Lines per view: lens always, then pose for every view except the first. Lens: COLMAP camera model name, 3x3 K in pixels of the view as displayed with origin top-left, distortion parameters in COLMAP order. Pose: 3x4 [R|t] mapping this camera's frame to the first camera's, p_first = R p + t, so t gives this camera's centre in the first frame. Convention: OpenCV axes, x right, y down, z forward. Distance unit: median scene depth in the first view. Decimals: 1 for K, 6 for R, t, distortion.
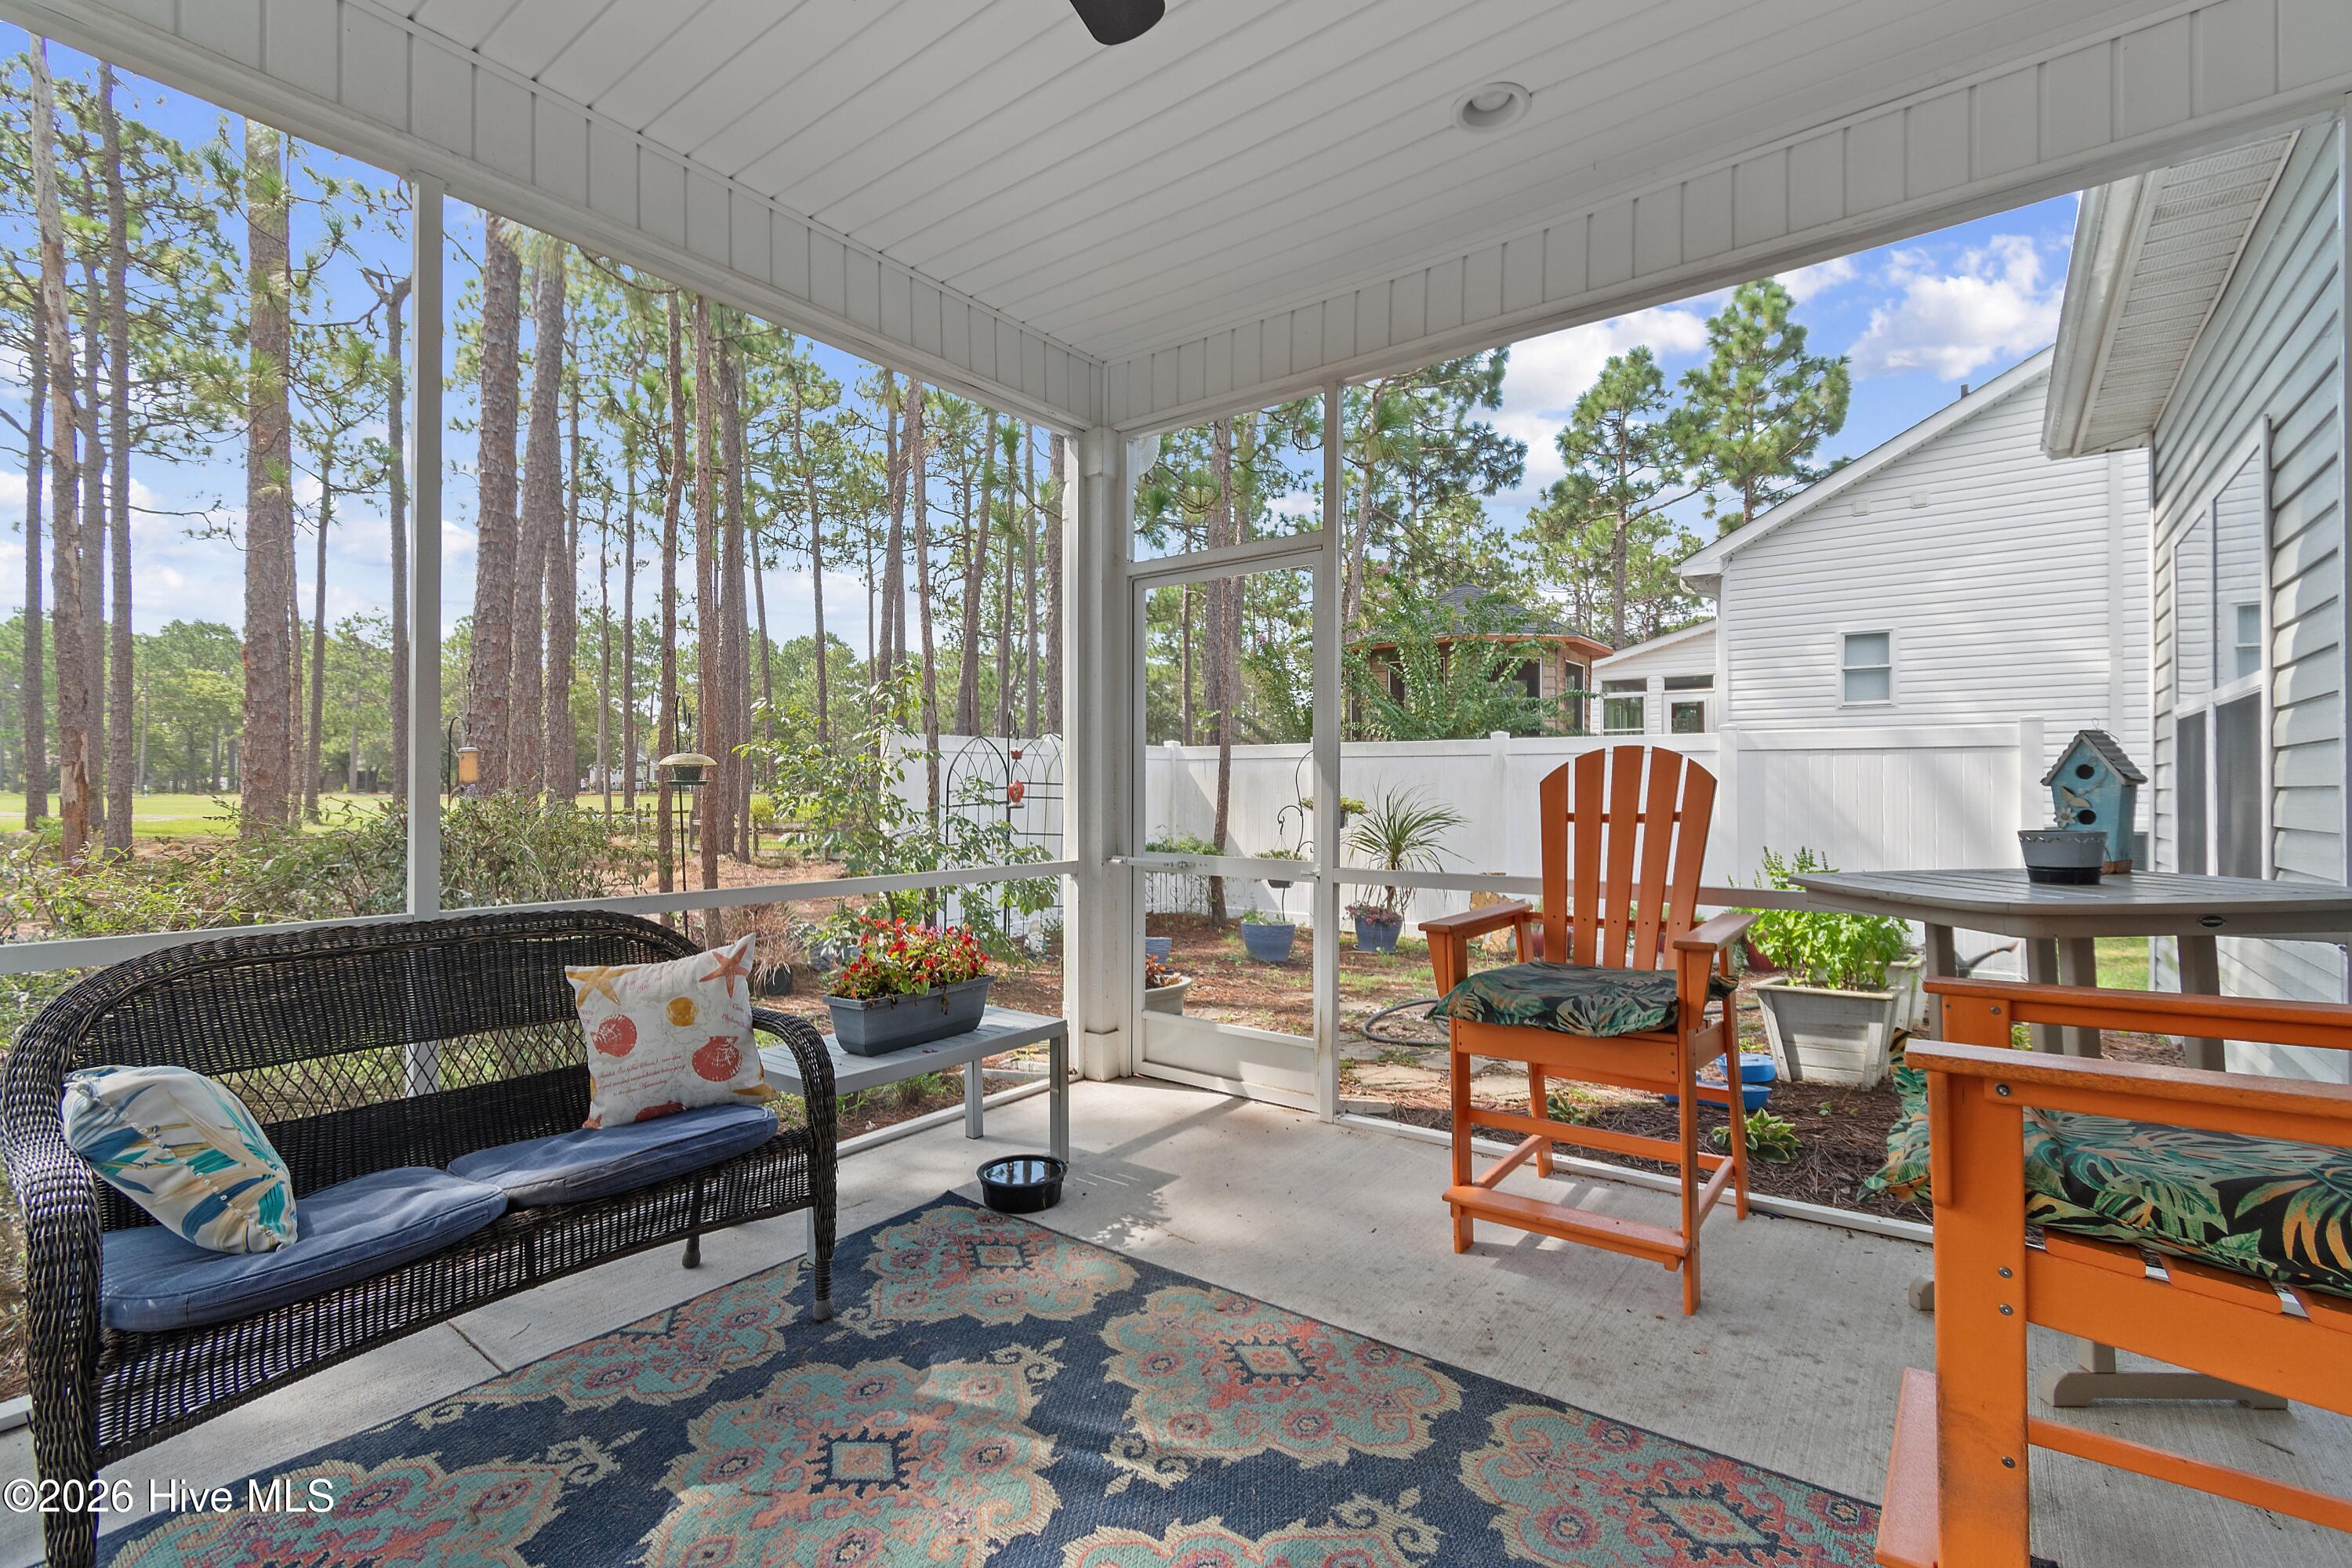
lens RADIAL K [[1034.8, 0, 1175.7], [0, 1034.8, 793.1], [0, 0, 1]] dist [0.005851, -0.002558]
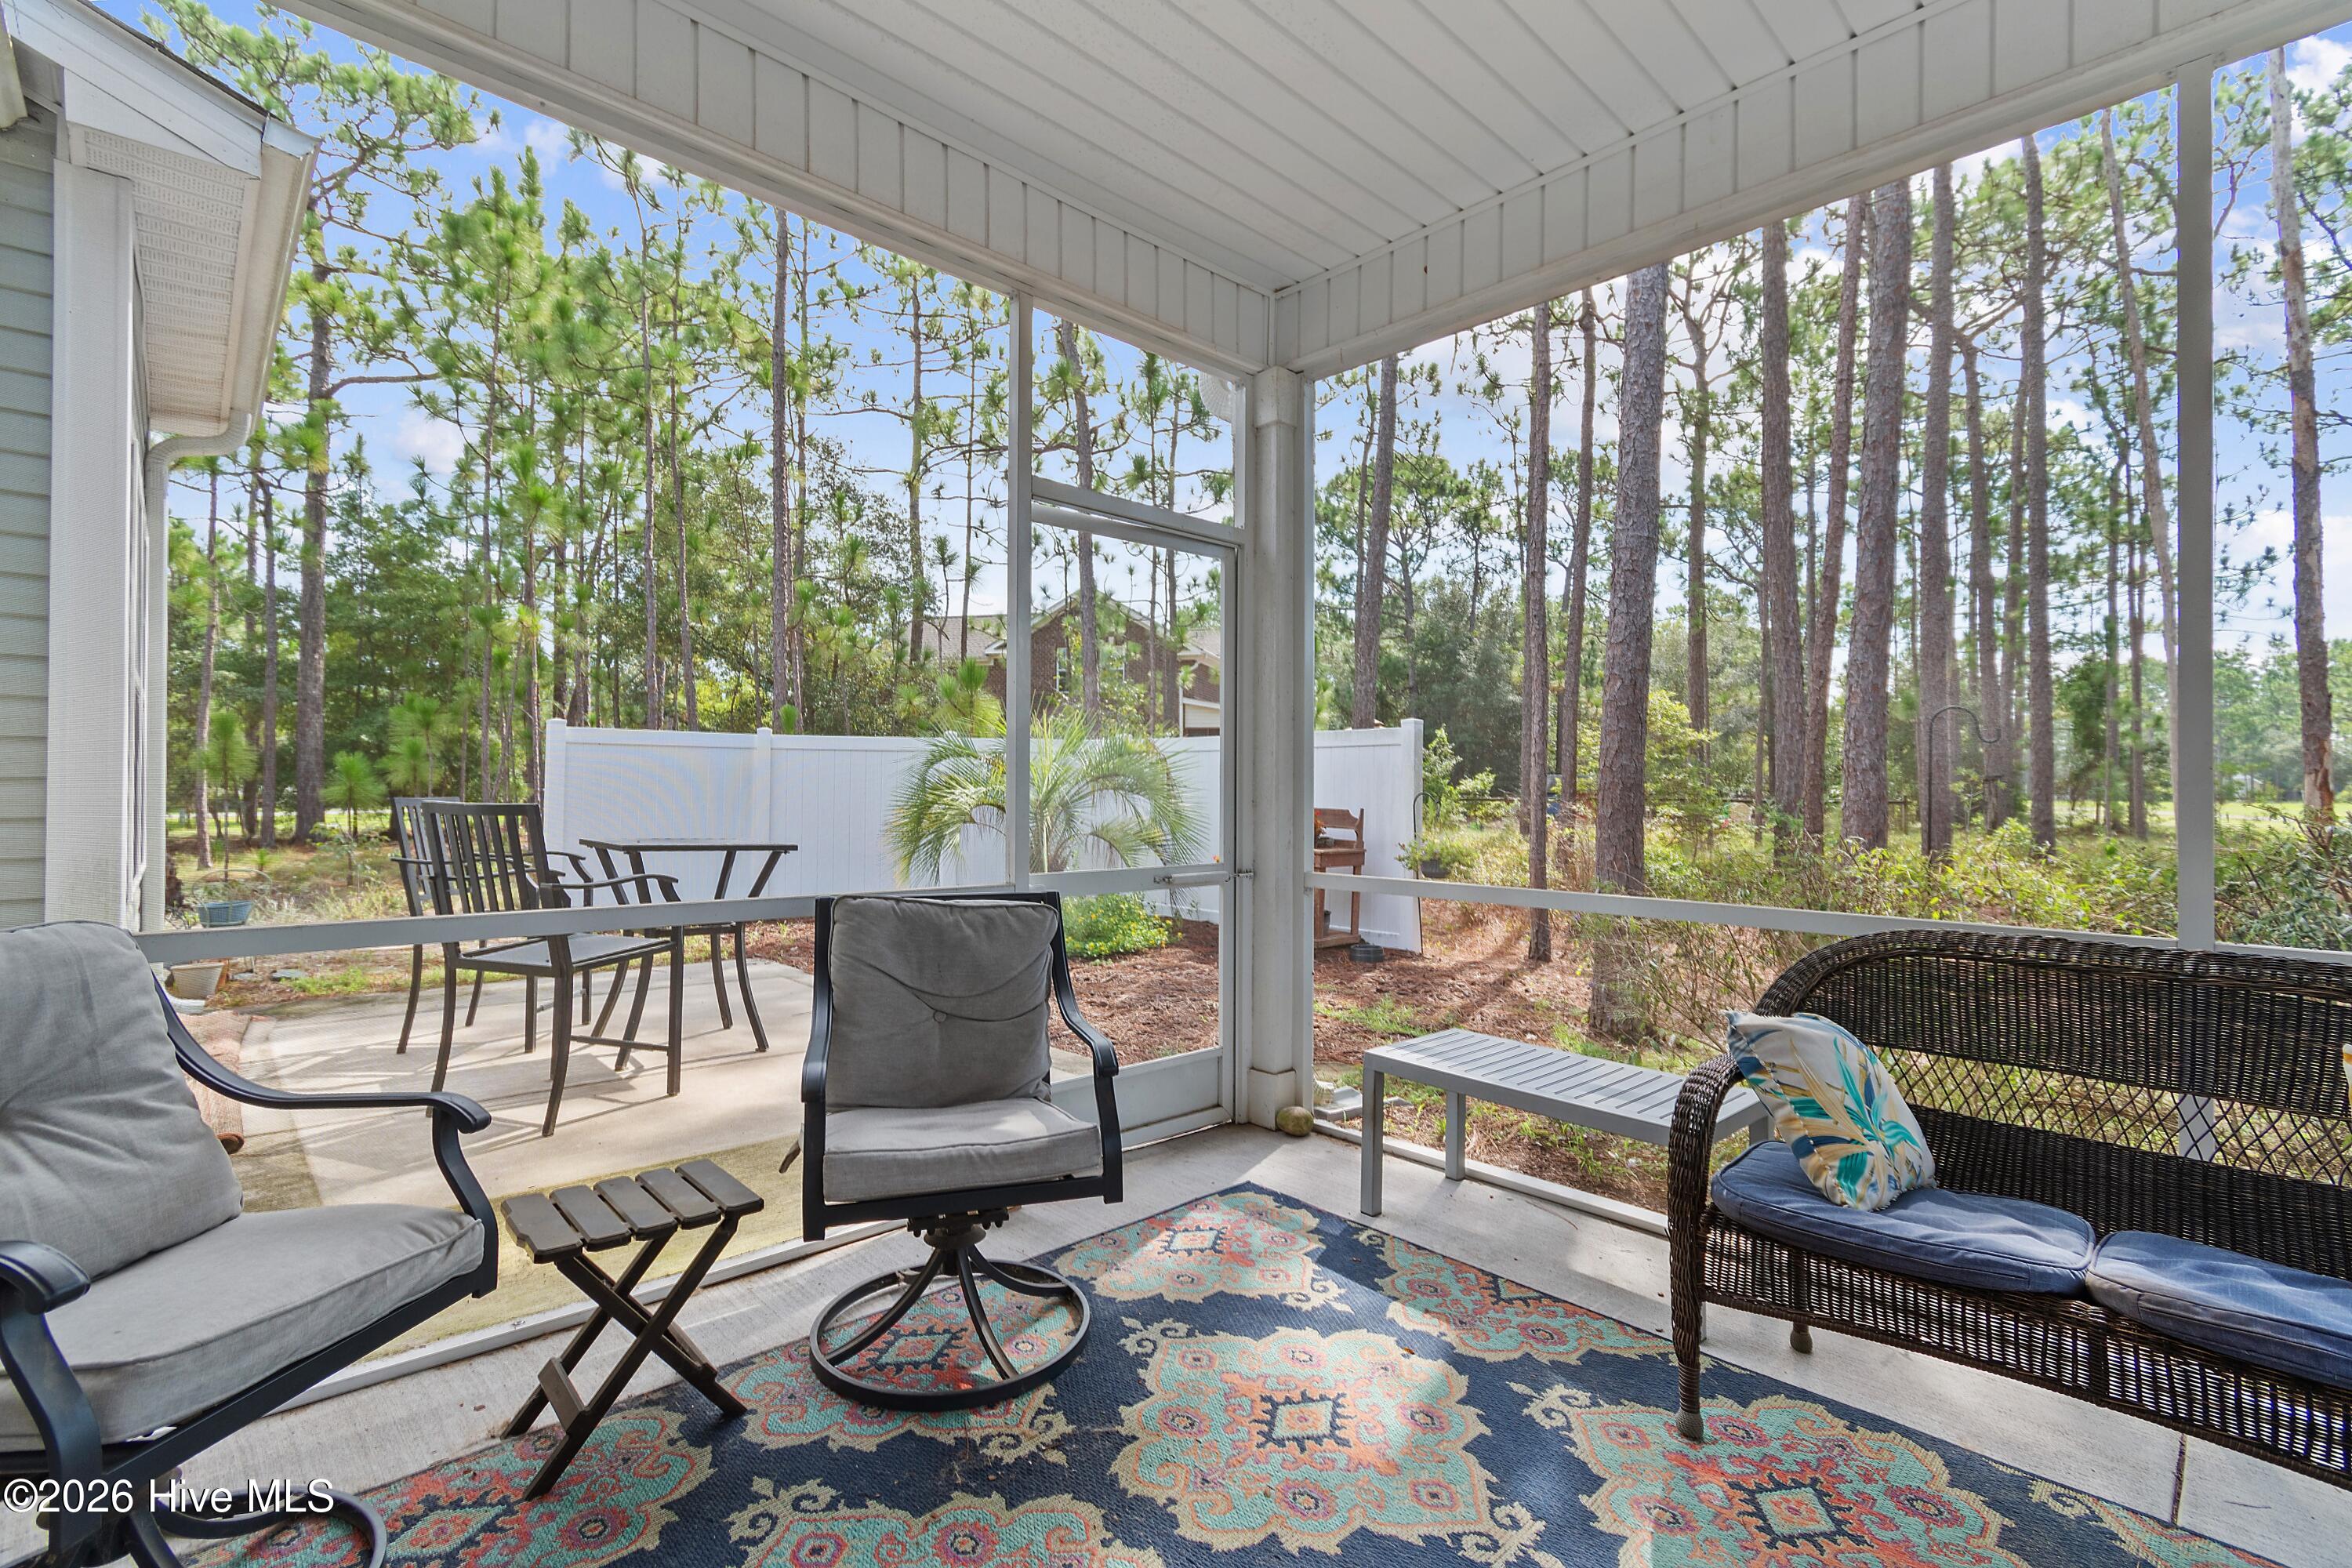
lens RADIAL K [[1034.8, 0, 1175.7], [0, 1034.8, 781.6], [0, 0, 1]] dist [0.005851, -0.002558]
pose [[-0.143664, -0.008633, -0.989589, 0.020077], [-0.010915, 0.999915, -0.007139, 0.000050], [0.989566, 0.009776, -0.143746, 0.026746]]
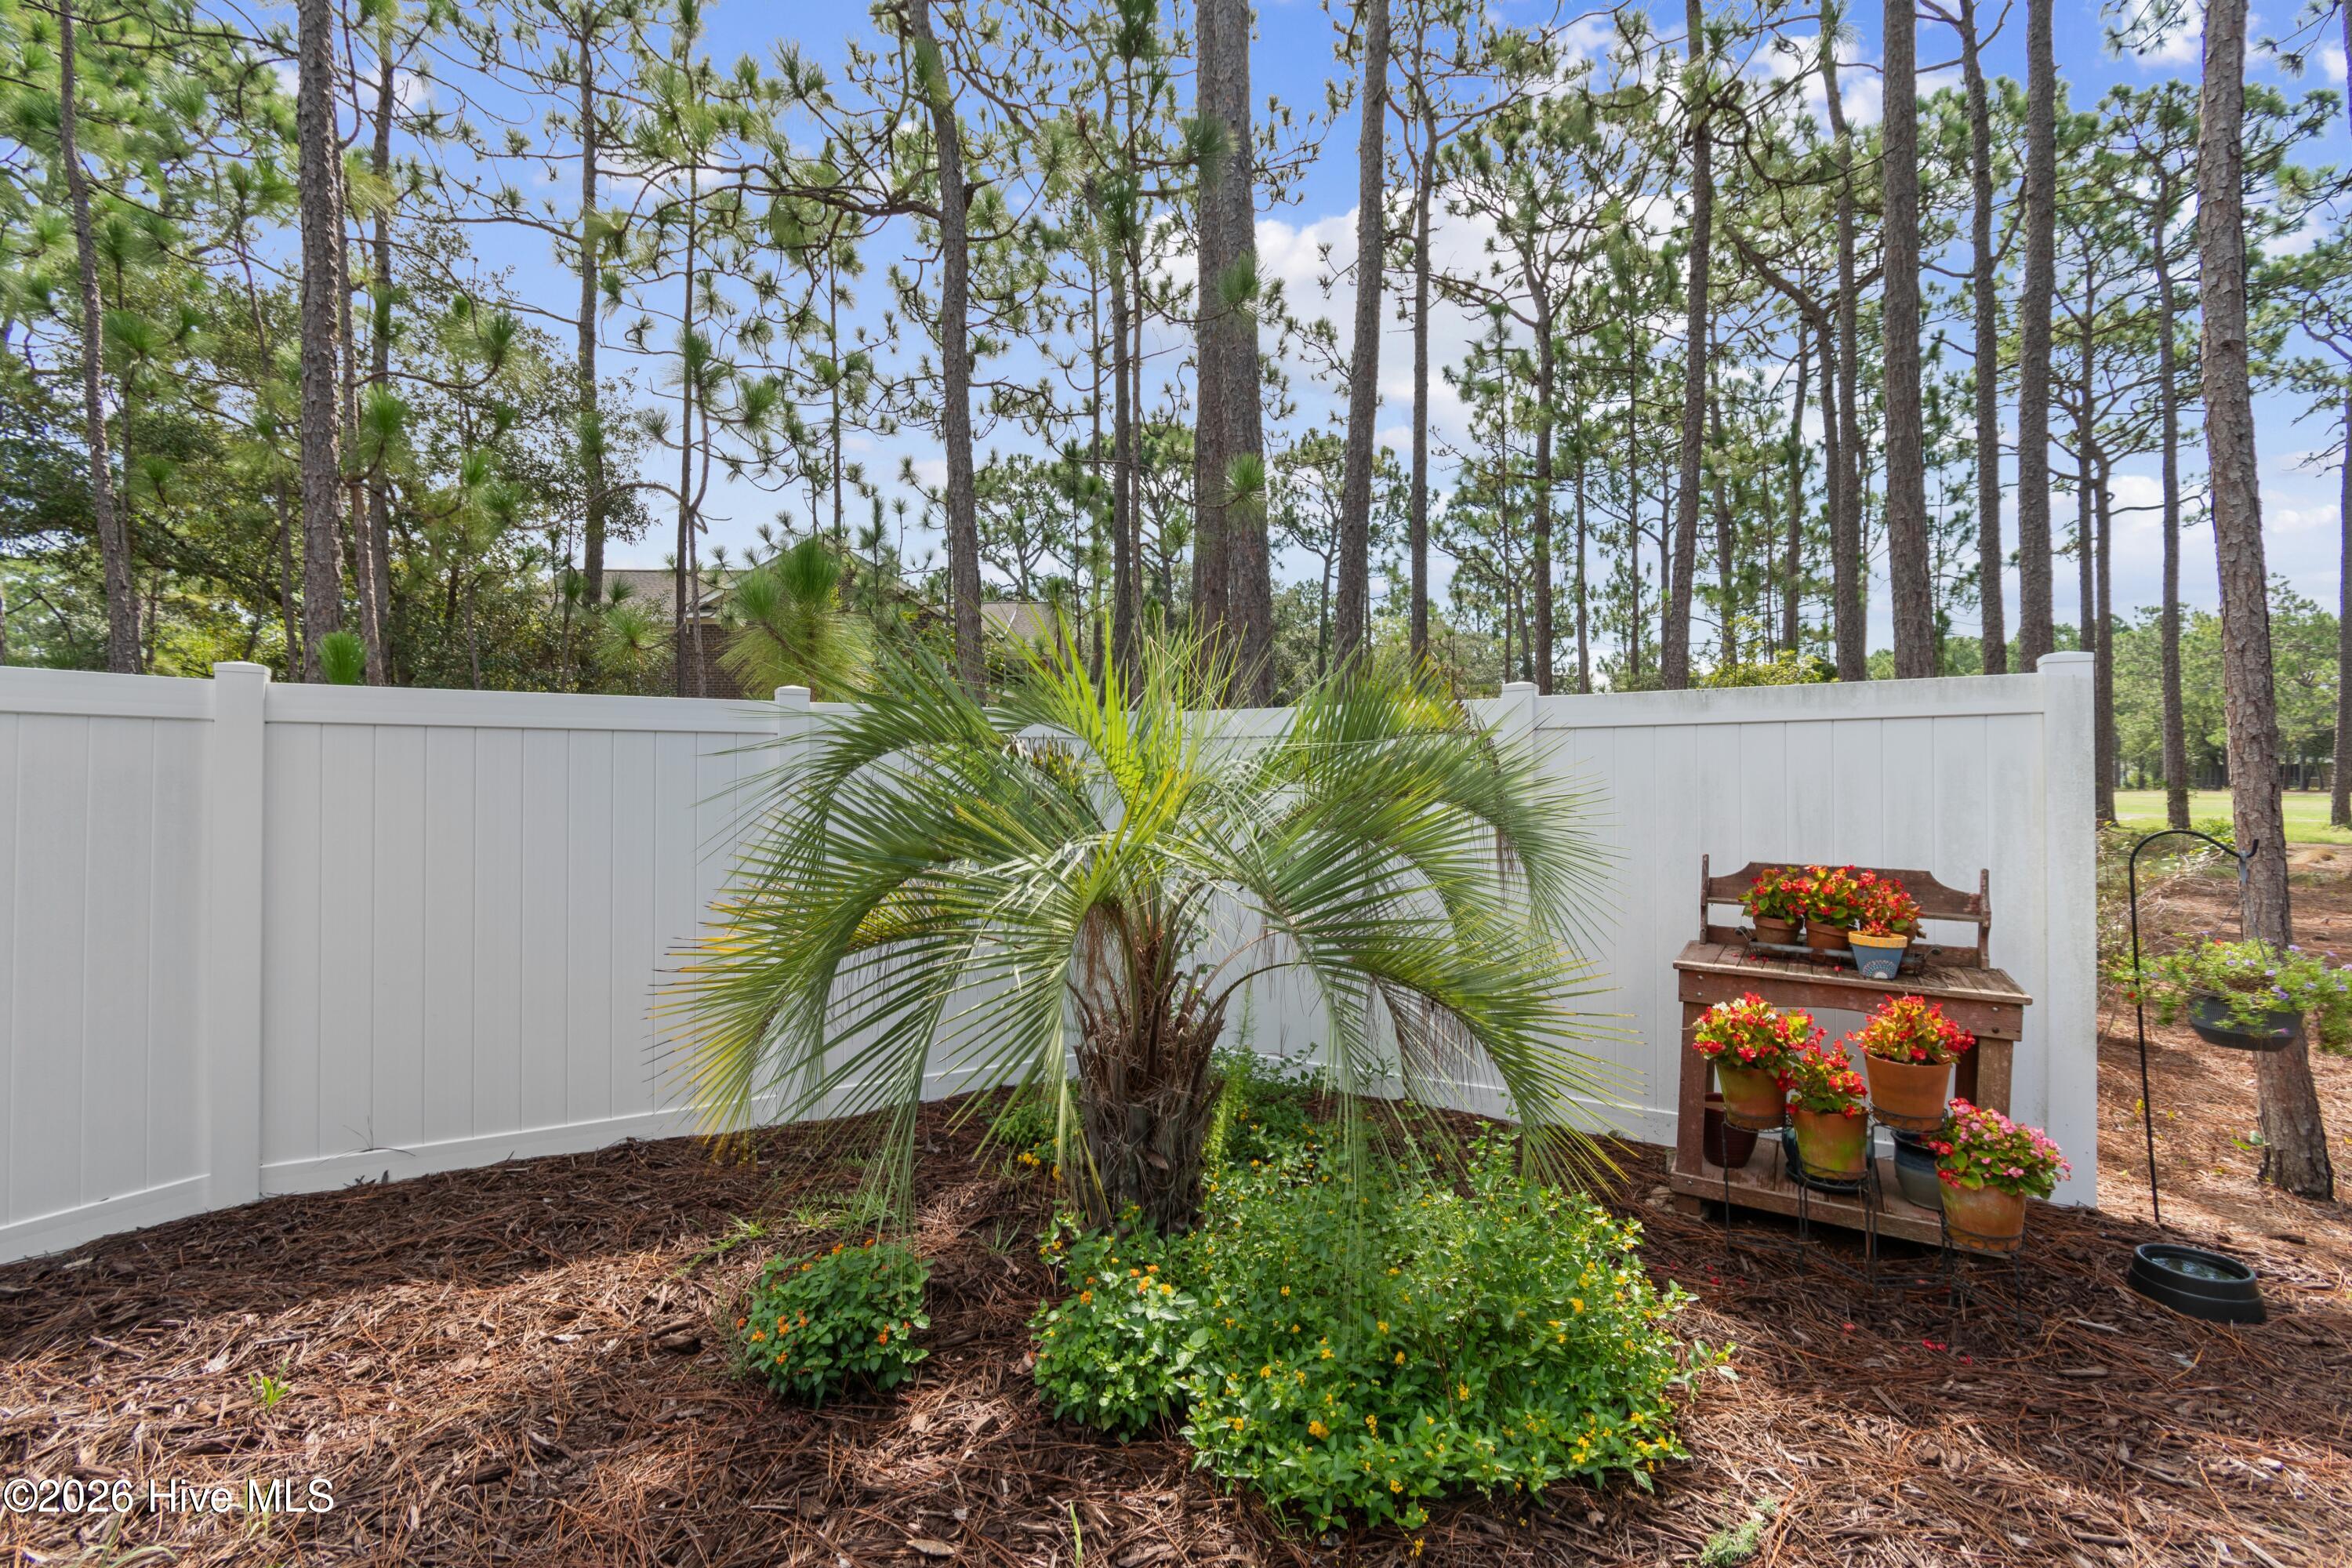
lens RADIAL K [[1034.8, 0, 1189.1], [0, 1034.8, 777.5], [0, 0, 1]] dist [0.005851, -0.002558]
pose [[0.161638, -0.010908, -0.986790, -0.181616], [0.001423, 0.999940, -0.010821, -0.004700], [0.986849, 0.000345, 0.161644, -0.077631]]
